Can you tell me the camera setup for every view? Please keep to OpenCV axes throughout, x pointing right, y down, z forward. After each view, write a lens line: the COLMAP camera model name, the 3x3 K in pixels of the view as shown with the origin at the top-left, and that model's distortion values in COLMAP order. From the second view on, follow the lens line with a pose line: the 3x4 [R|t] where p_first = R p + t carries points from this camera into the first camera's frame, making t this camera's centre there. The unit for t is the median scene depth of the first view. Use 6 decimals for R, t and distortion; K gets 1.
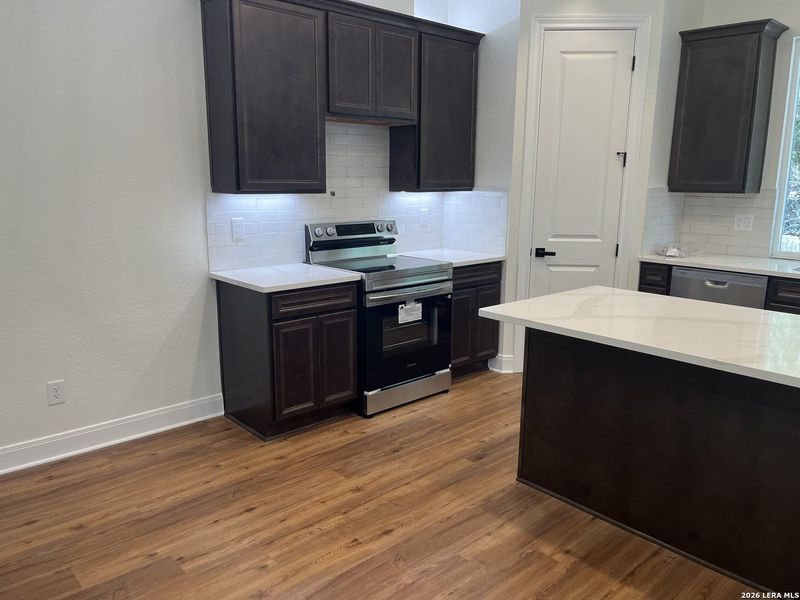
lens RADIAL K [[604.7, 0, 400.0], [0, 604.7, 300.0], [0, 0, 1]] dist [0.031691, -0.002710]
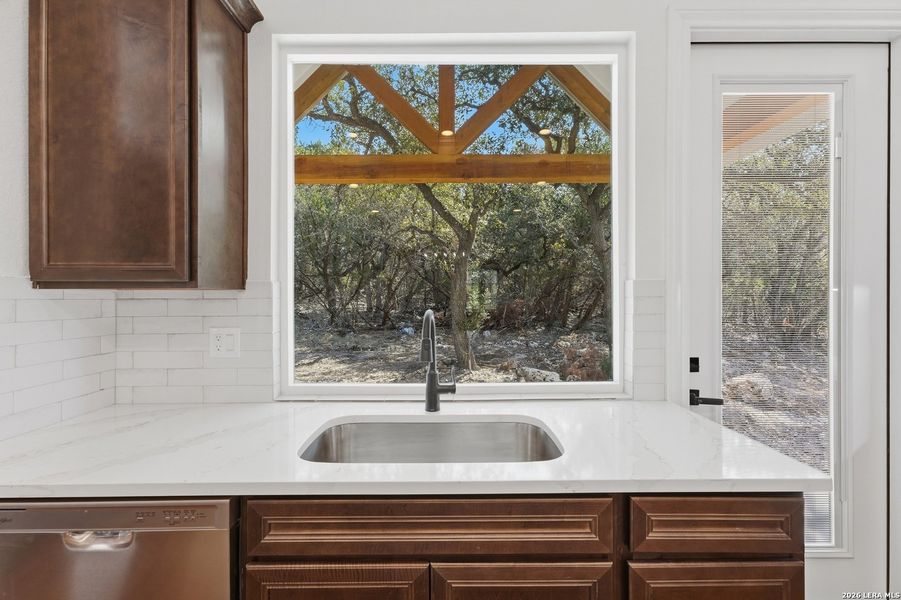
lens RADIAL K [[365.1, 0, 448.4], [0, 365.1, 301.4], [0, 0, 1]] dist [-0.017852, 0.010736]
pose [[0.666603, -0.018644, 0.745180, 0.486882], [0.159039, 0.980226, -0.117744, -0.099982], [-0.728250, 0.197001, 0.656386, 0.678639]]
